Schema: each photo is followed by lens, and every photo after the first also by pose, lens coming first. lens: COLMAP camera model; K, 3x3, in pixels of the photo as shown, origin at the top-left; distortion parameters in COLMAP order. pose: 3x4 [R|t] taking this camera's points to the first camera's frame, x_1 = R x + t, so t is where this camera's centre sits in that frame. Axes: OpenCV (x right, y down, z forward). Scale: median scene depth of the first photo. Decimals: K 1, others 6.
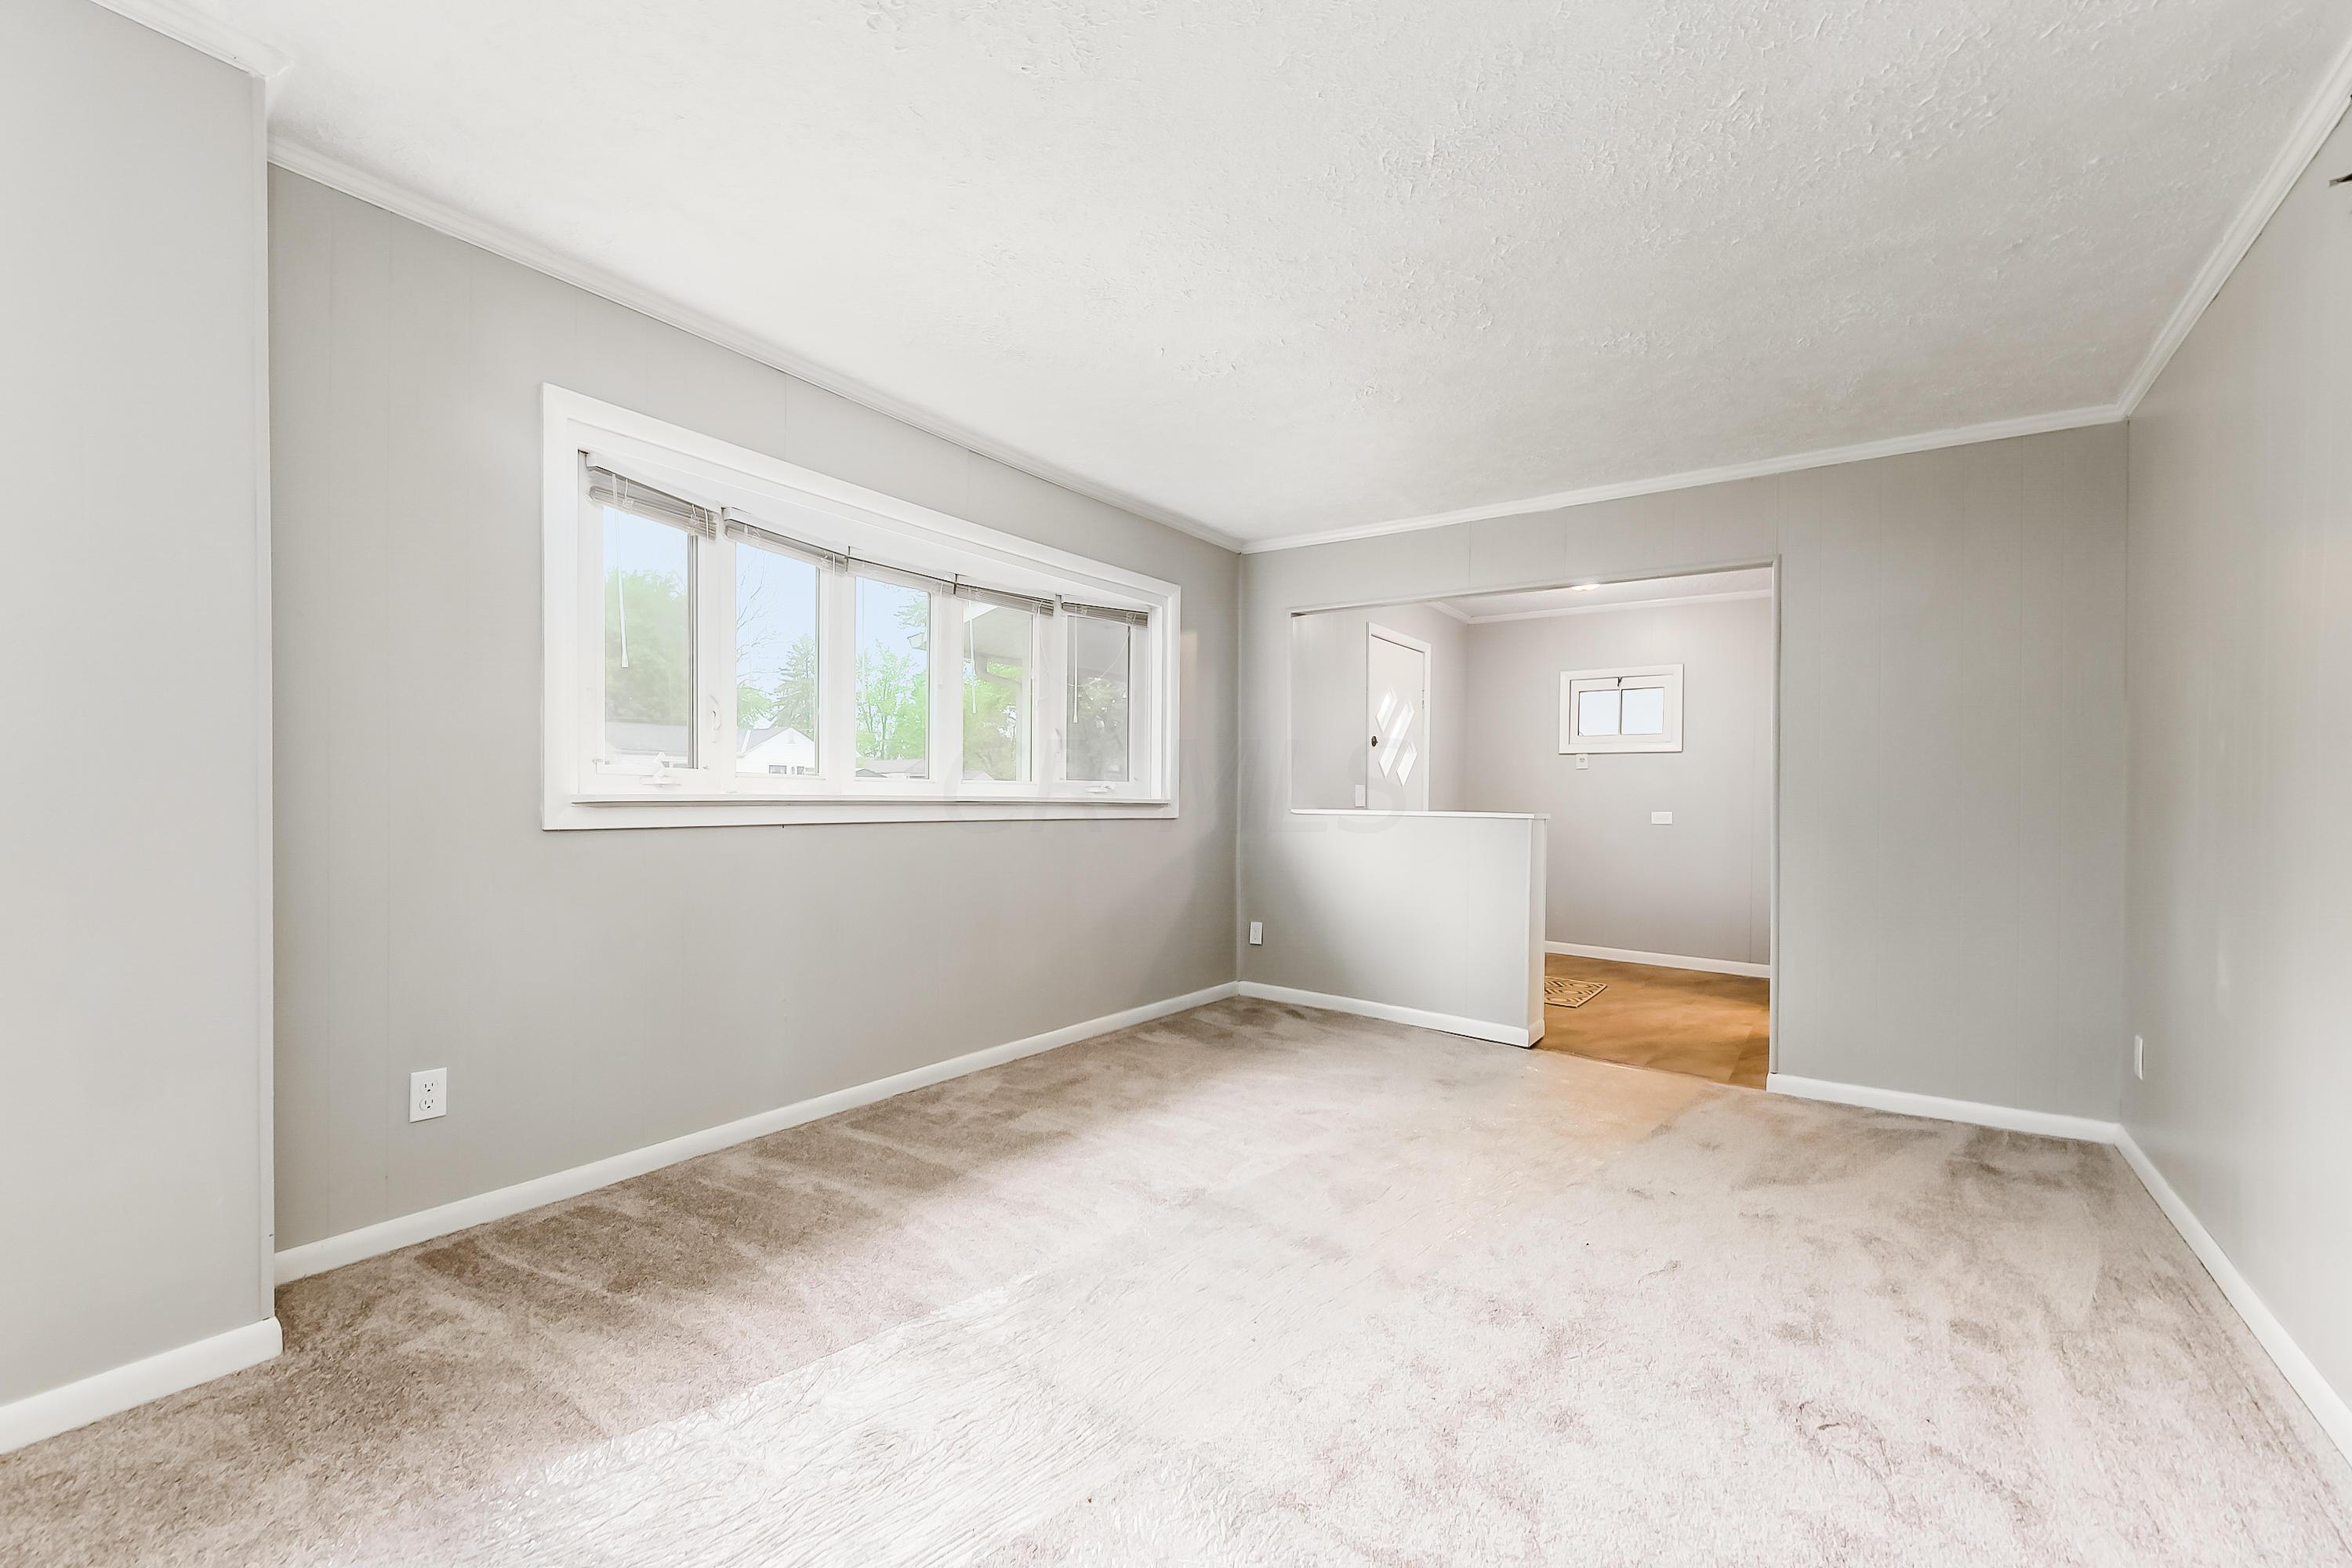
lens RADIAL K [[969.4, 0, 1158.1], [0, 969.4, 799.1], [0, 0, 1]] dist [-0.000930, -0.000462]
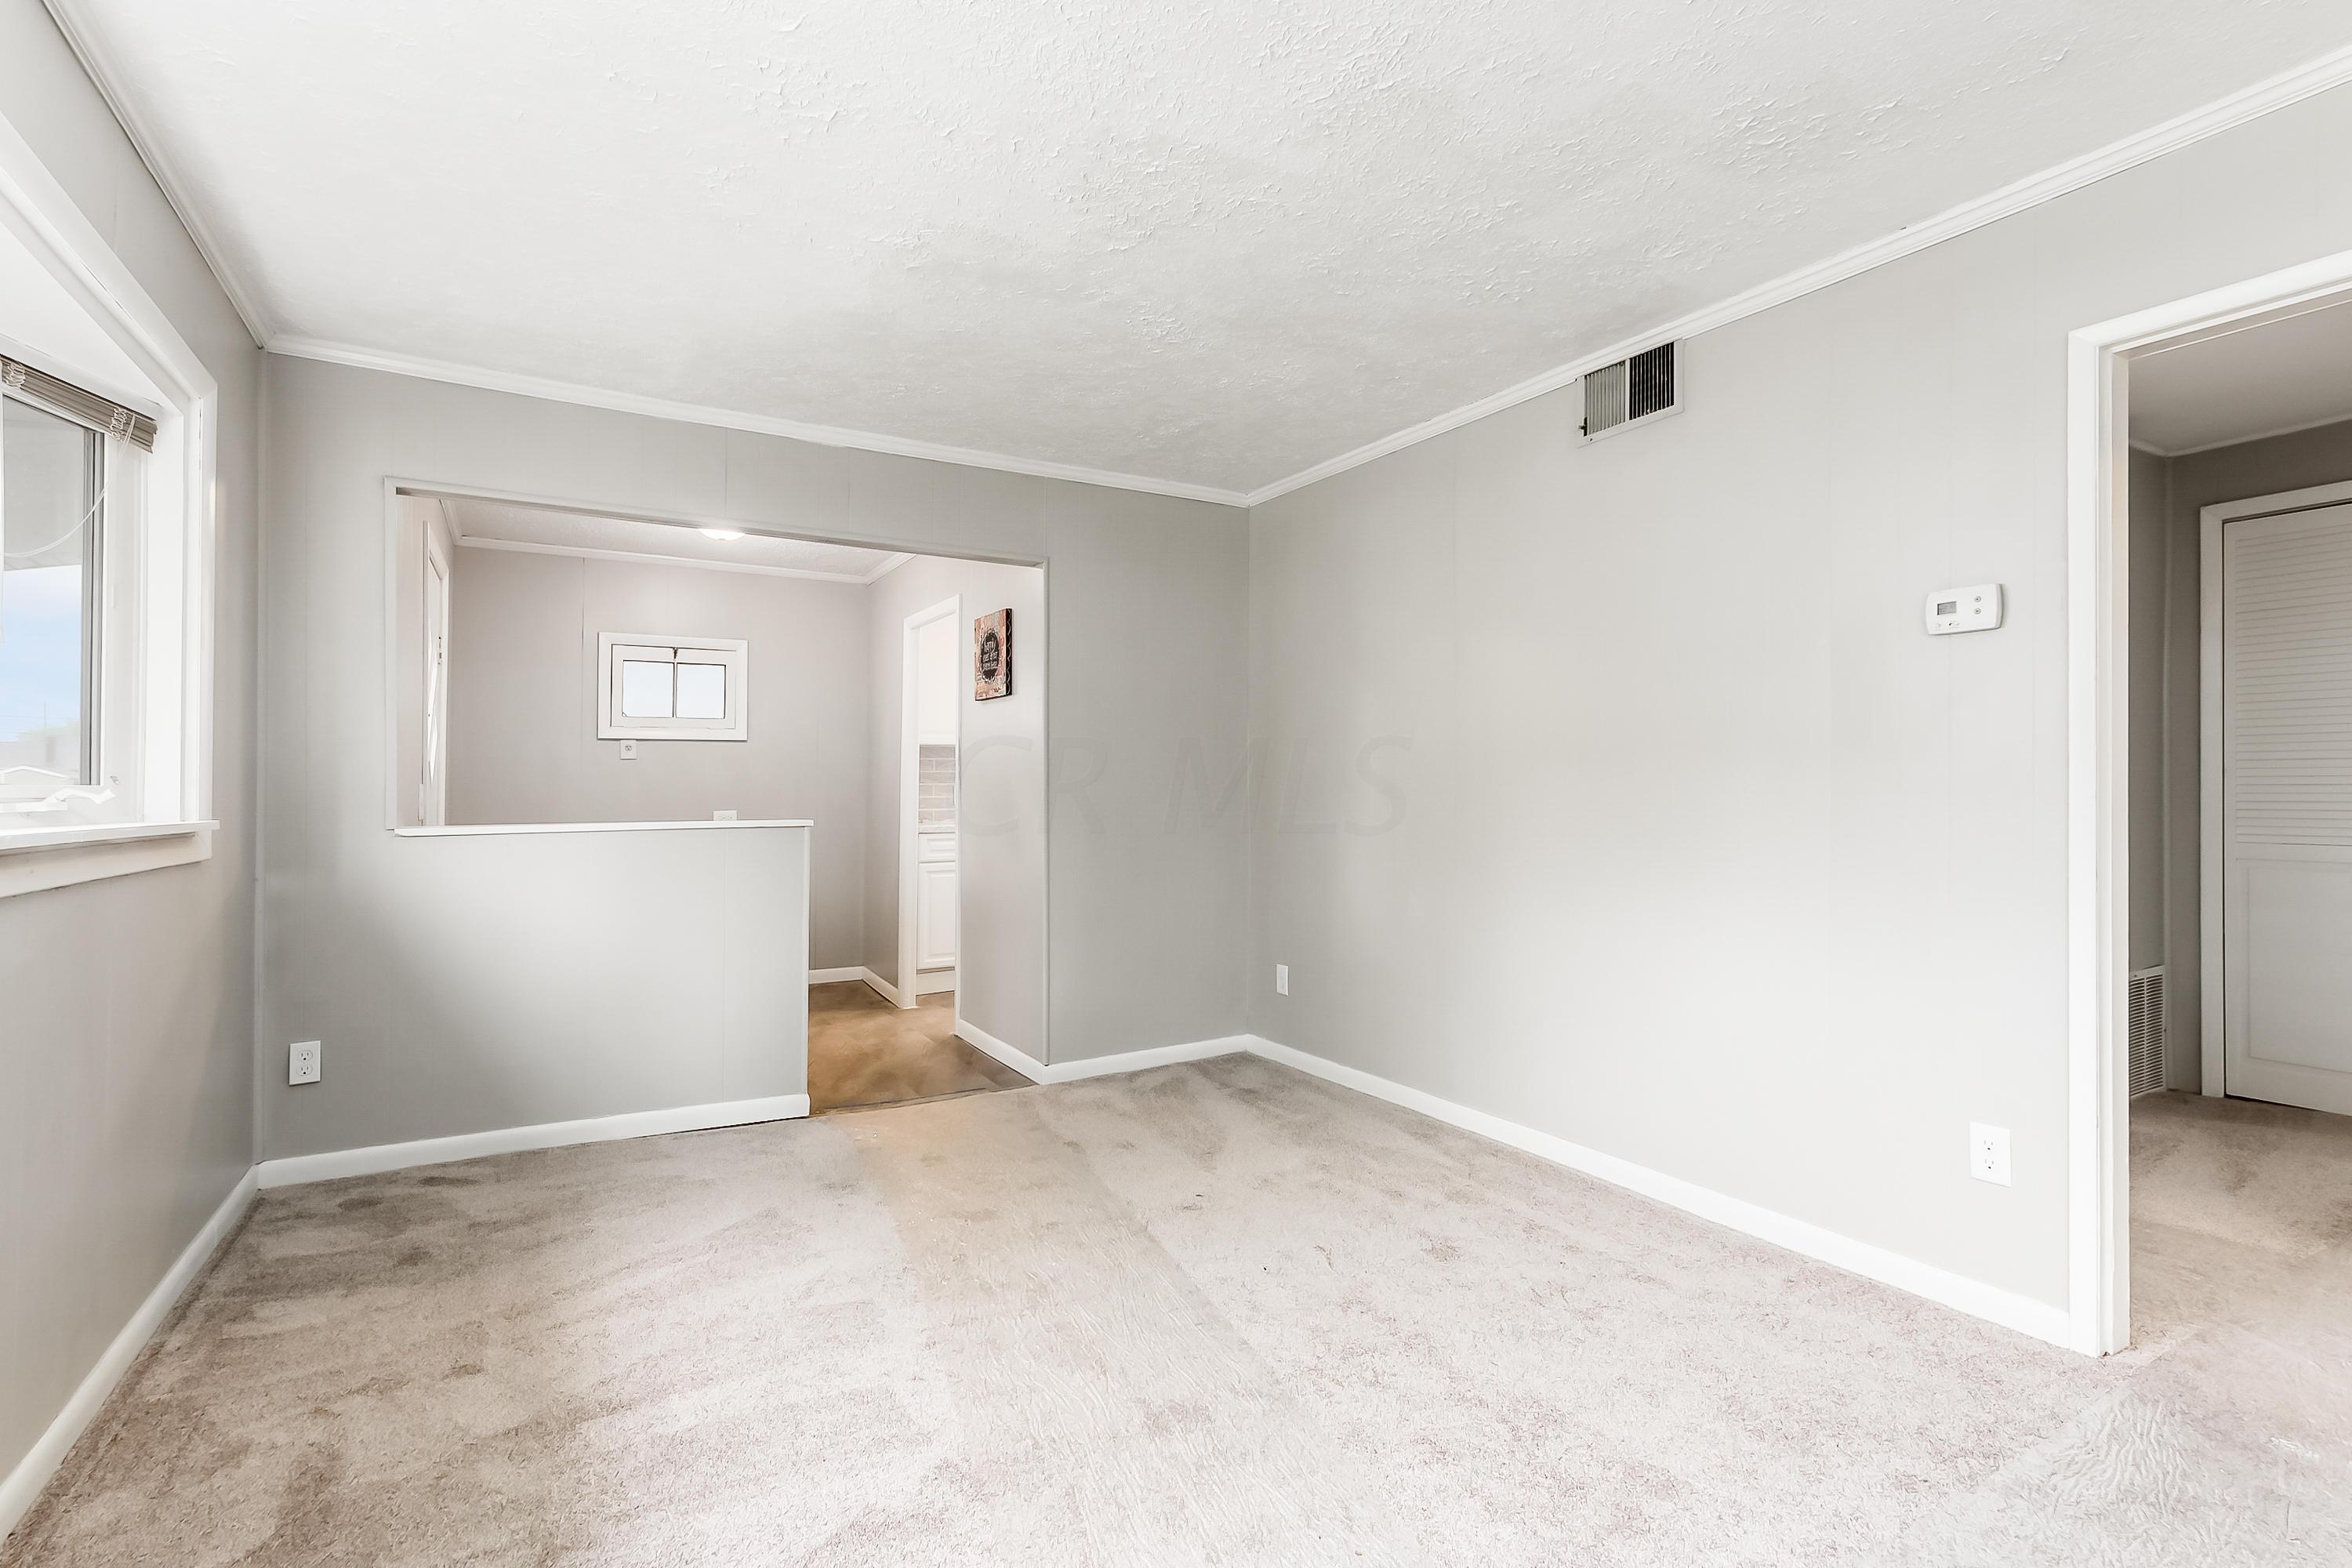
lens RADIAL K [[1113.0, 0, 1180.6], [0, 1113.0, 776.3], [0, 0, 1]] dist [0.014049, 0.000422]
pose [[0.379963, -0.006151, 0.924981, -0.359228], [0.014348, 0.999897, 0.000756, -0.017830], [-0.924890, 0.012985, 0.380012, 0.385065]]
